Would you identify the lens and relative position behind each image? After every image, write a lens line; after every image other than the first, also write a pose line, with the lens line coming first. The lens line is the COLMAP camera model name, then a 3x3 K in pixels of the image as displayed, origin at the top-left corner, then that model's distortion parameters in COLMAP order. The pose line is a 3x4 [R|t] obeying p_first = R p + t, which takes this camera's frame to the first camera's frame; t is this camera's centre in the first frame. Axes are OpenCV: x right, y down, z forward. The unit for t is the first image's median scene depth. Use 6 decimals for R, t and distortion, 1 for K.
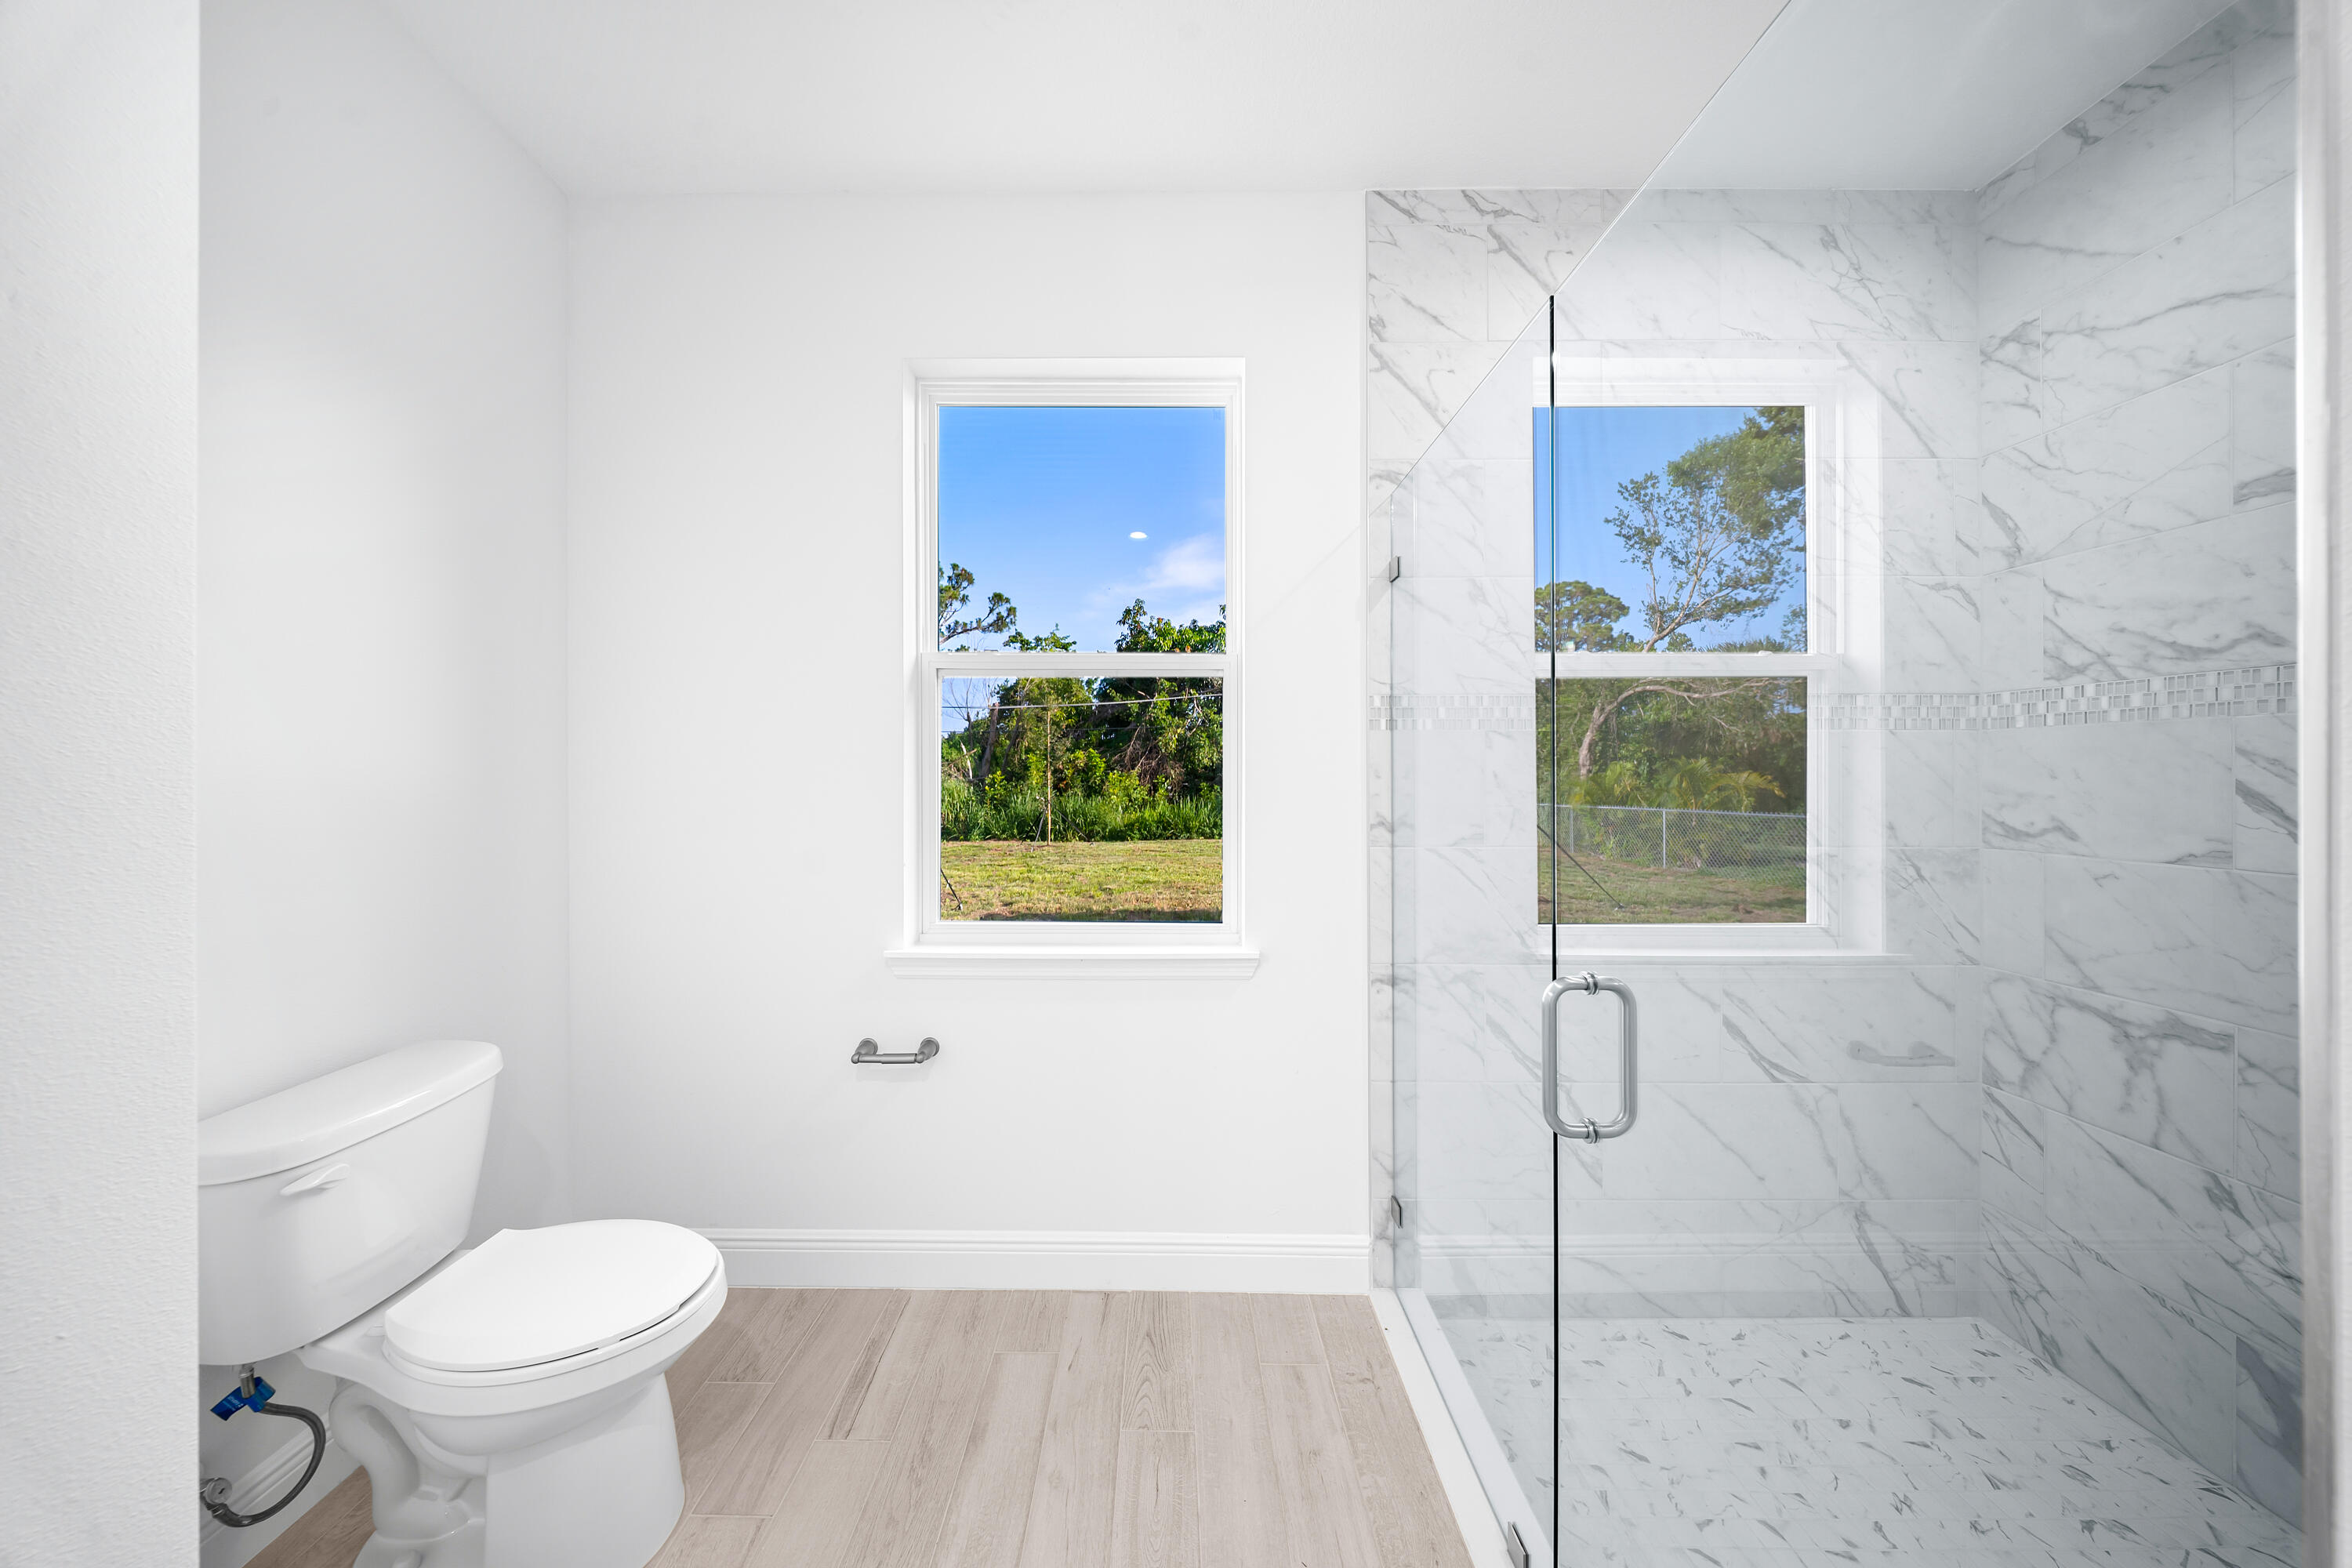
lens RADIAL K [[679.8, 0, 1181.7], [0, 679.8, 769.3], [0, 0, 1]] dist [0.000505, 0.000009]
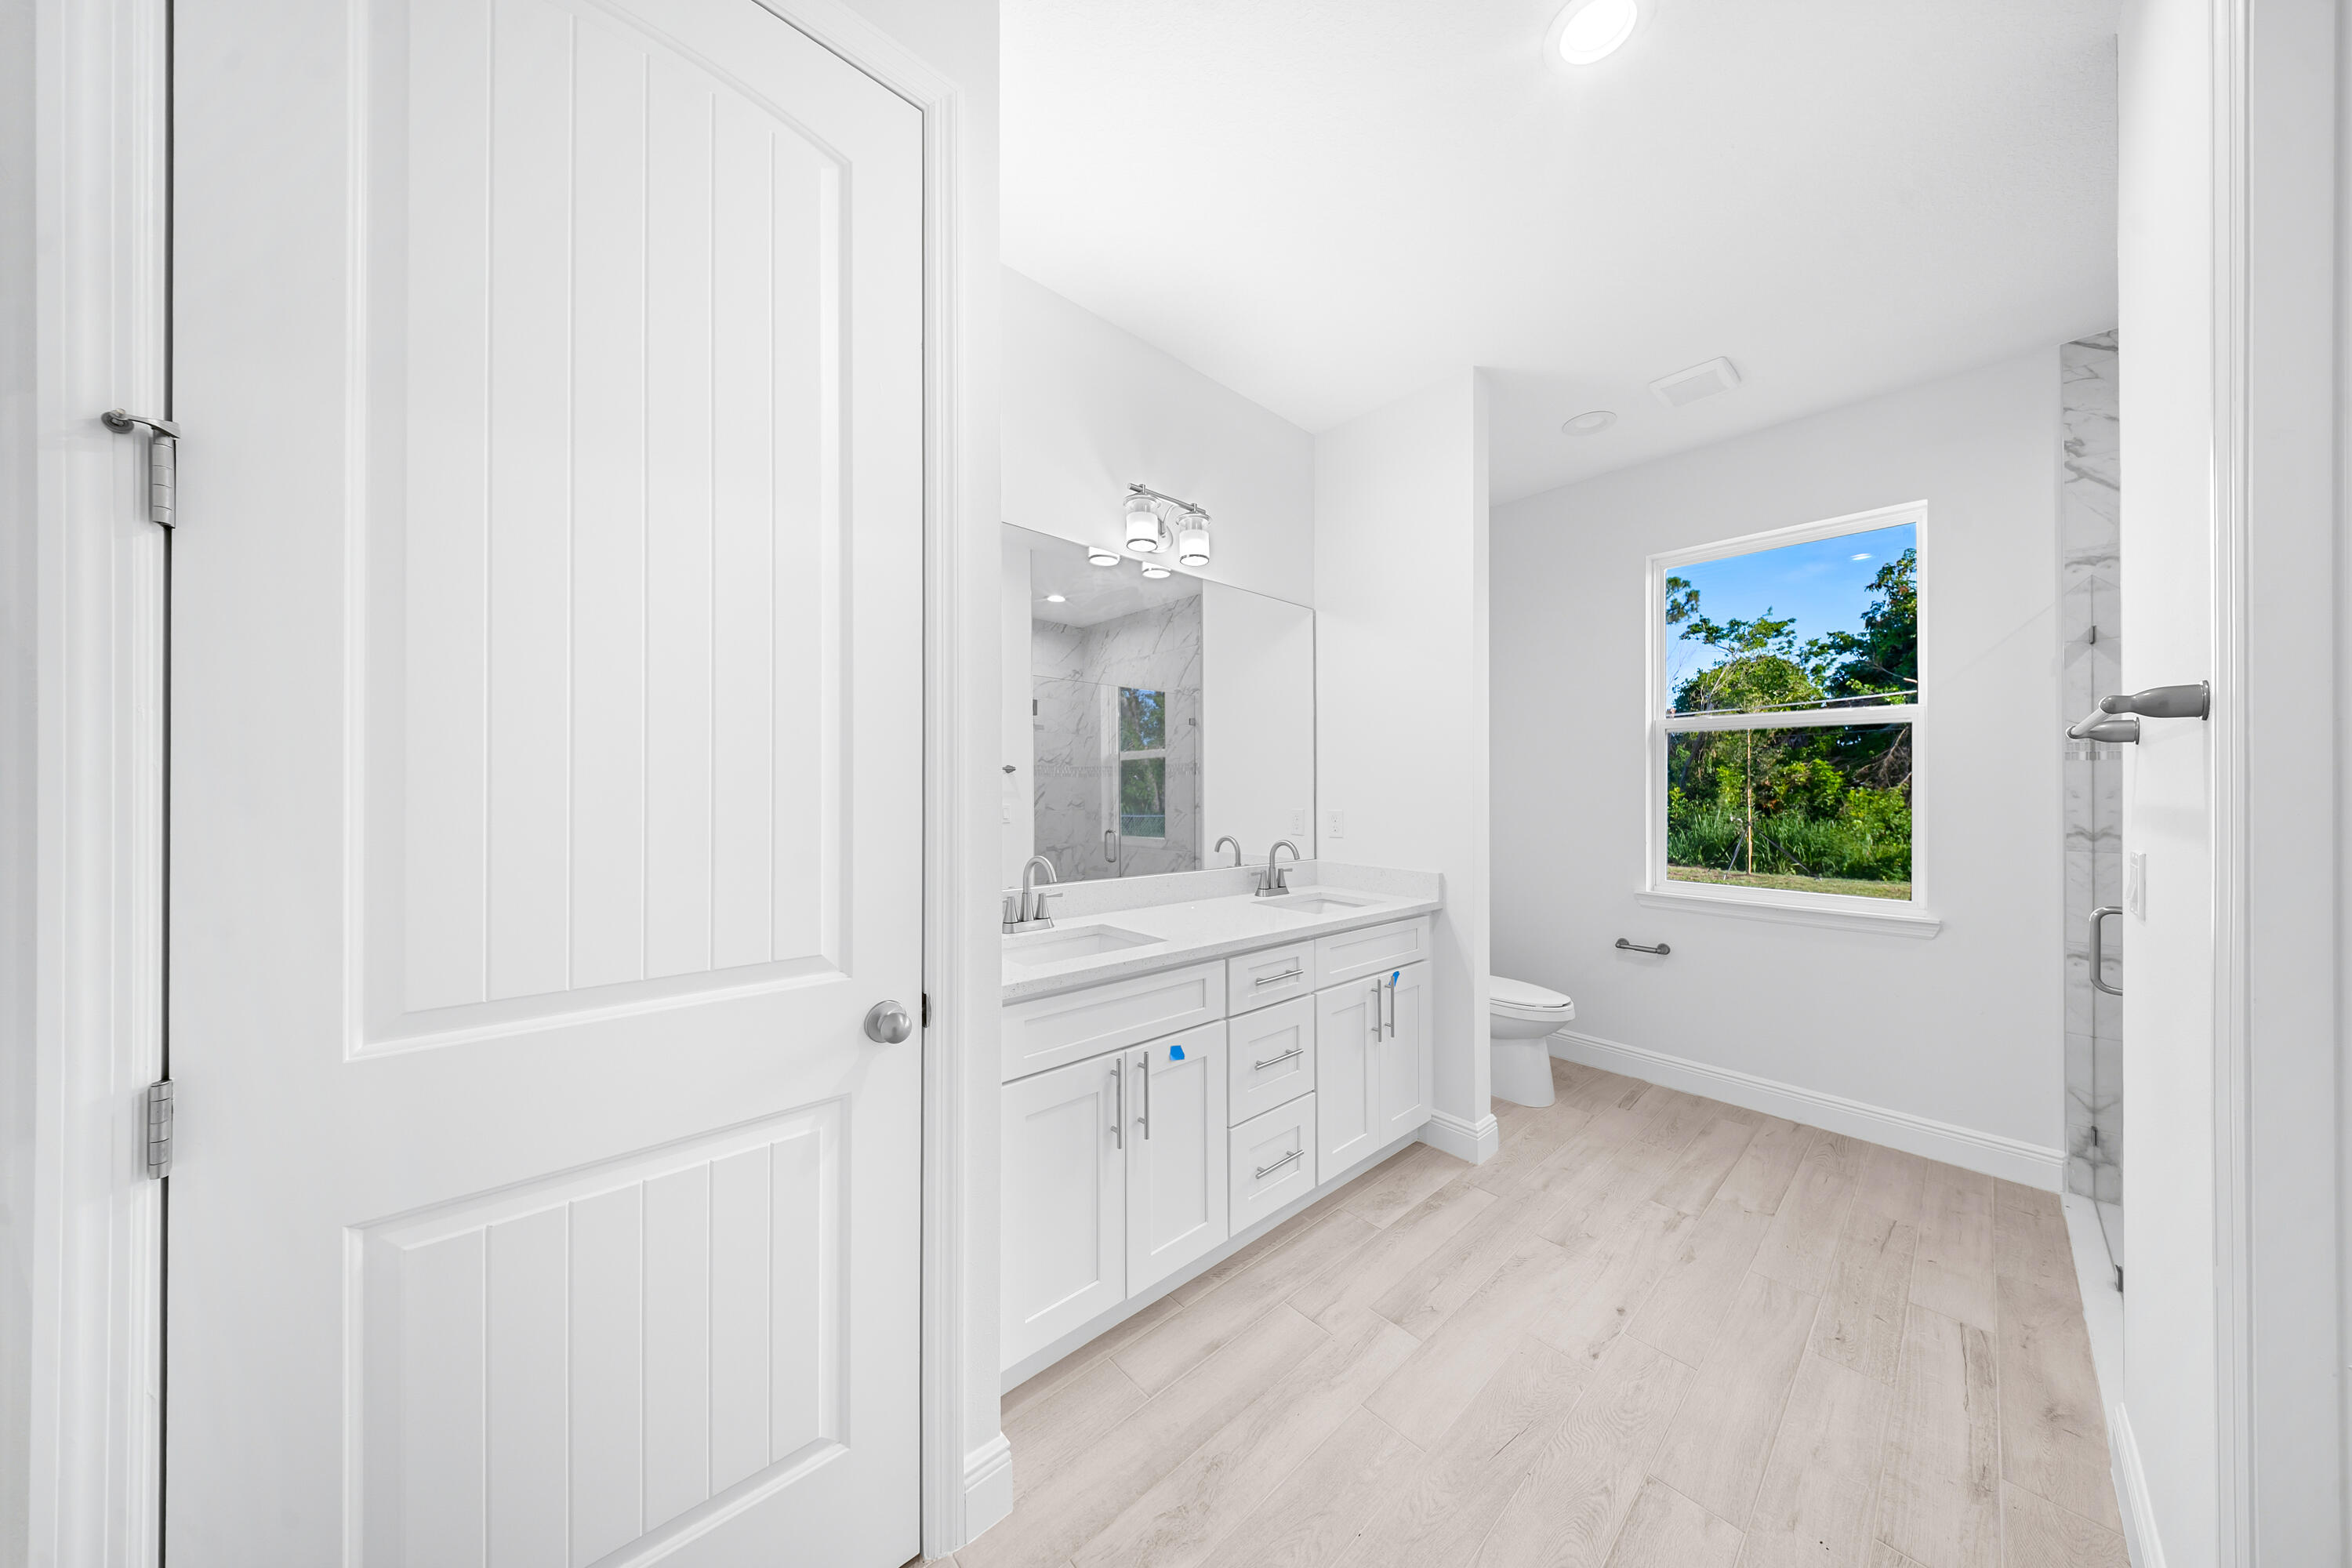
lens RADIAL K [[705.1, 0, 1168.3], [0, 705.1, 781.7], [0, 0, 1]] dist [0.010510, -0.004600]
pose [[0.637778, -0.000366, -0.770220, 0.022989], [-0.002164, 0.999995, -0.002267, -0.001128], [0.770217, 0.003113, 0.637774, -0.119715]]
